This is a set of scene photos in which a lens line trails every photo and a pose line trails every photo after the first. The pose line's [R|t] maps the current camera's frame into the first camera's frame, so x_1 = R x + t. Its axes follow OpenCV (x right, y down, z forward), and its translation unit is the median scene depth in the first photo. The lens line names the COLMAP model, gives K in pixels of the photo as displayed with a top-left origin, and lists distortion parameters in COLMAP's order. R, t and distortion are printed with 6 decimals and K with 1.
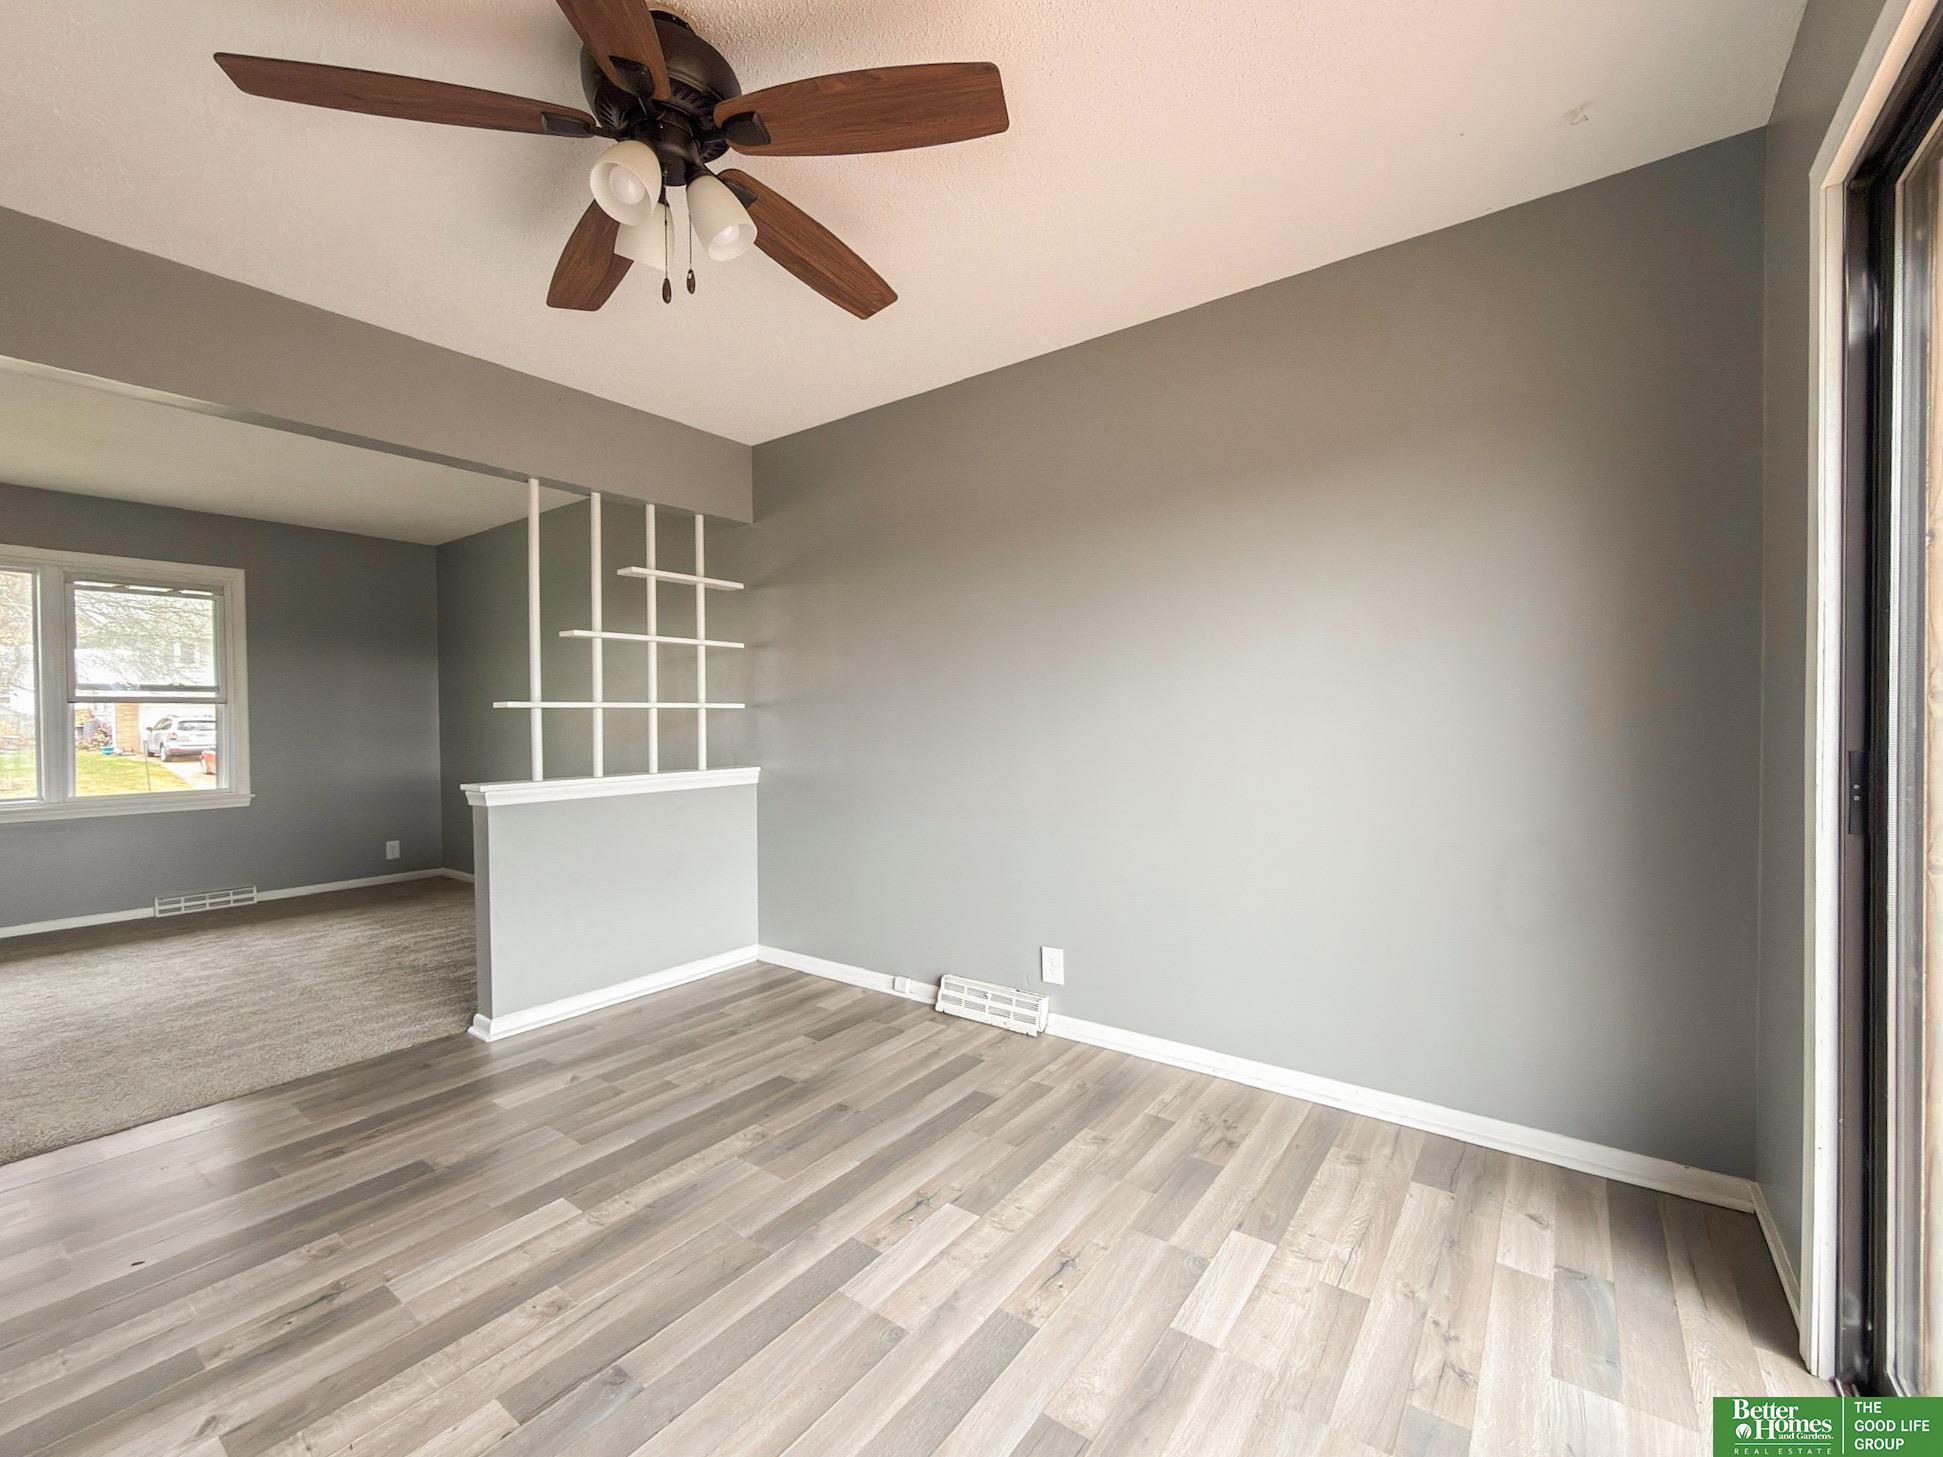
lens RADIAL K [[781.0, 0, 956.7], [0, 781.0, 738.4], [0, 0, 1]] dist [-0.000503, 0.001067]
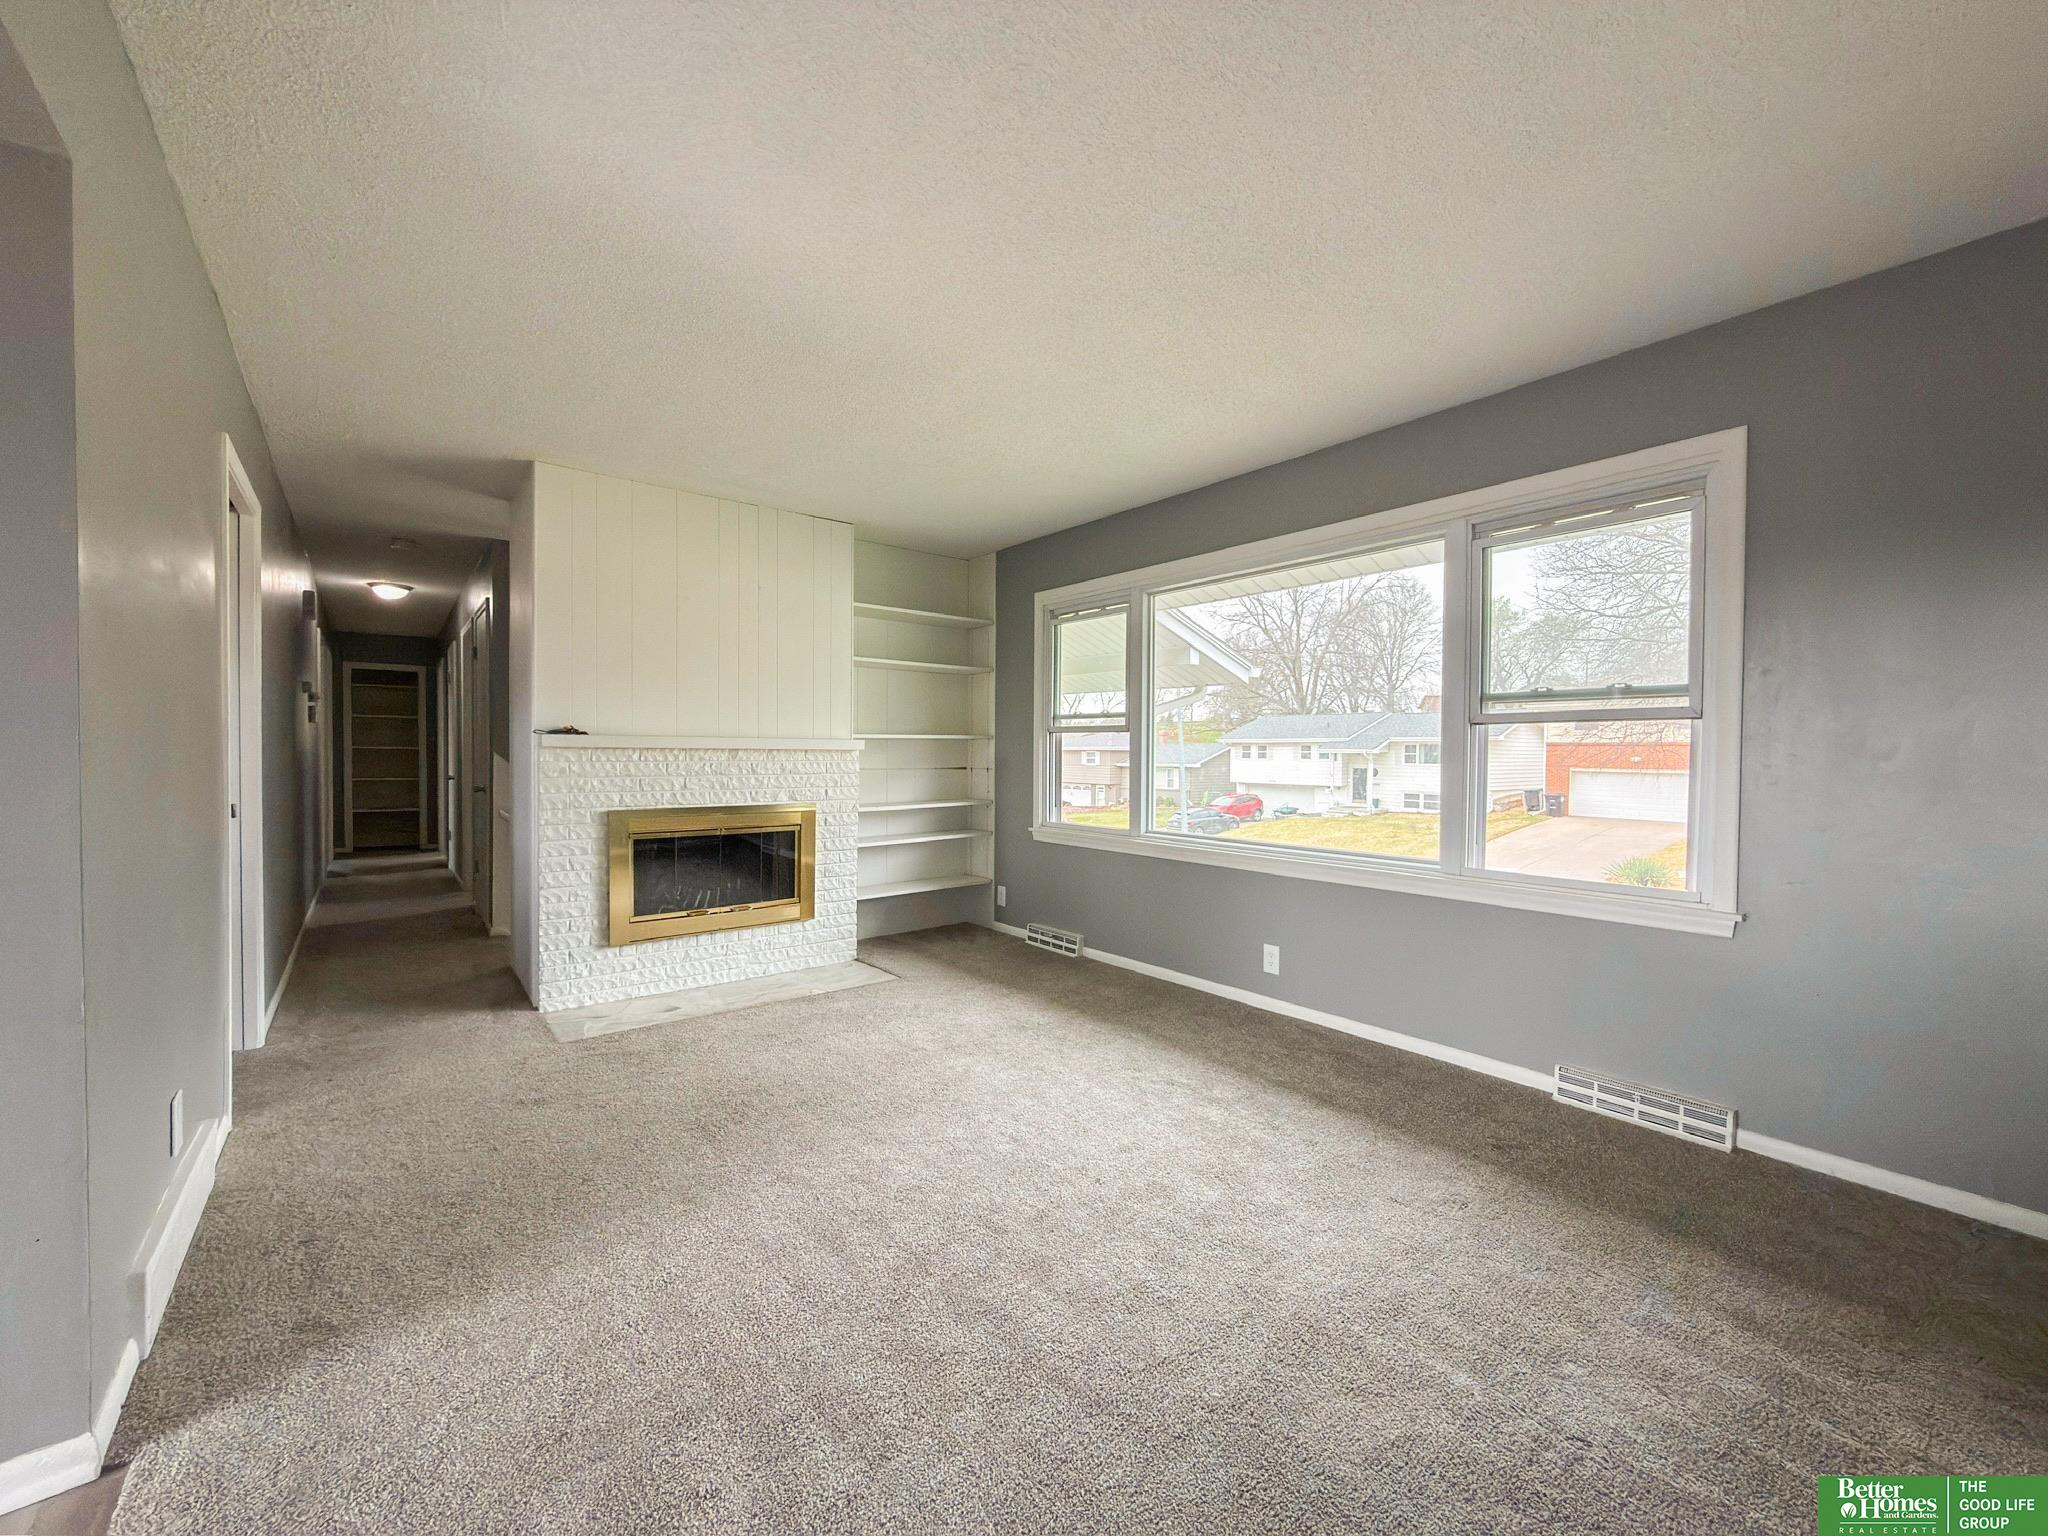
lens RADIAL K [[823.2, 0, 1040.3], [0, 823.2, 760.1], [0, 0, 1]] dist [-0.000503, 0.001067]
pose [[-0.253989, 0.010789, -0.967147, -0.662508], [-0.024883, 0.999534, 0.017685, -0.034290], [0.966887, 0.028558, -0.253602, 1.447769]]
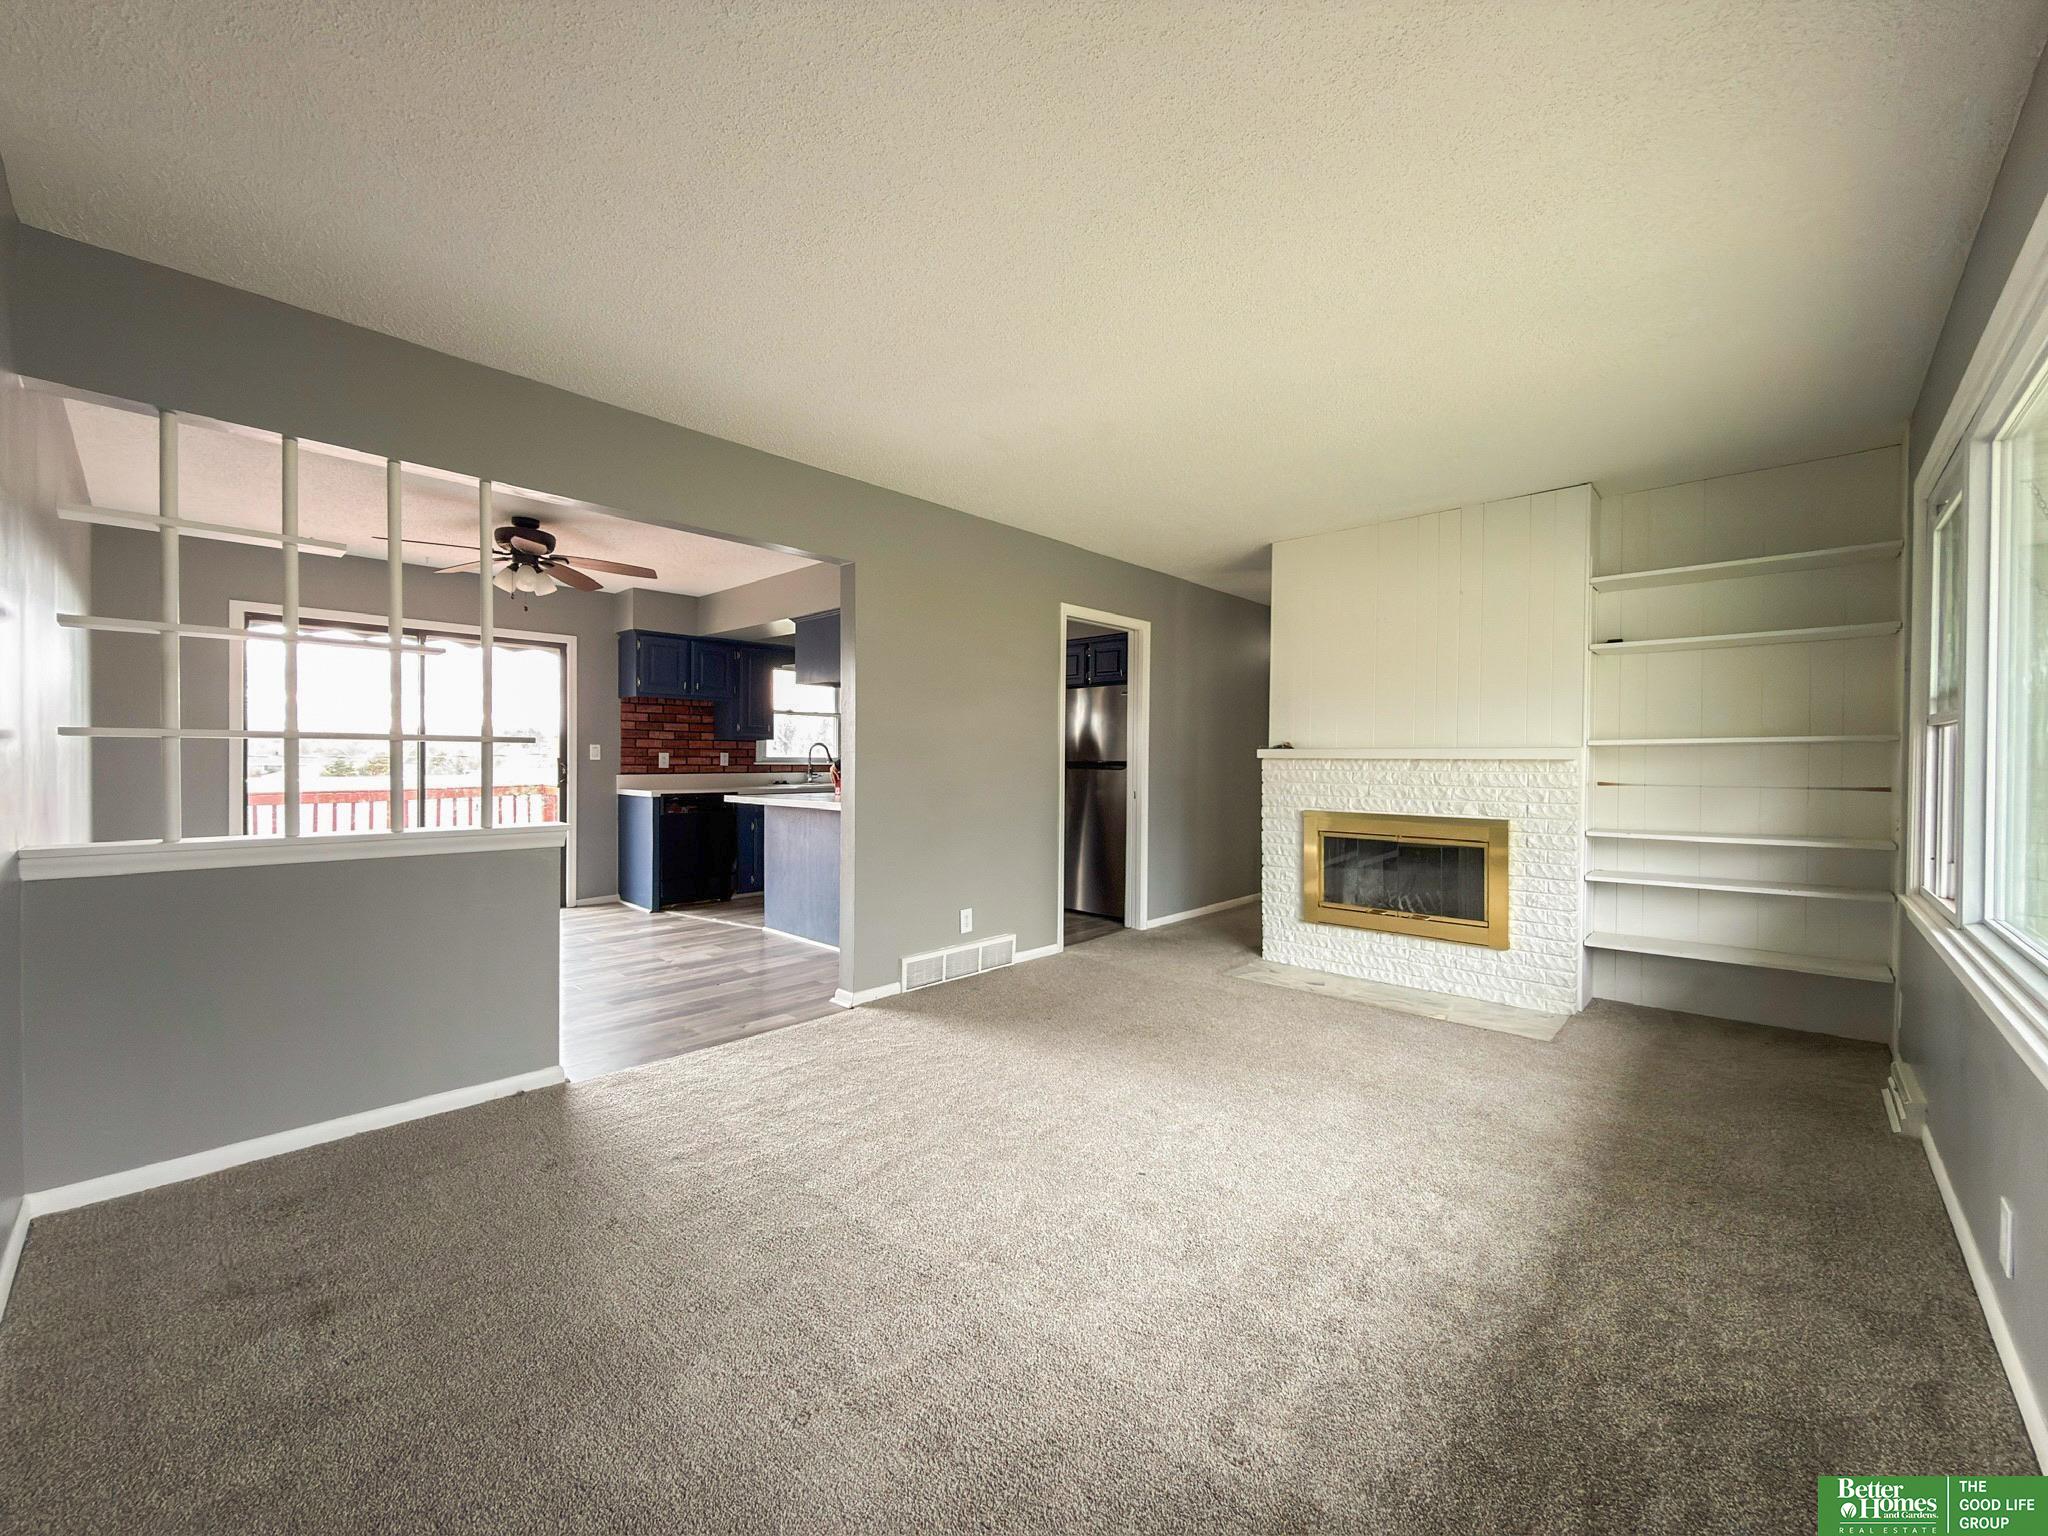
lens RADIAL K [[823.2, 0, 1020.2], [0, 823.2, 773.1], [0, 0, 1]] dist [-0.000503, 0.001067]
pose [[-0.991529, -0.004062, 0.129819, -1.425716], [0.000256, 0.999448, 0.033228, -0.039310], [-0.129882, 0.032979, -0.990981, 2.119355]]
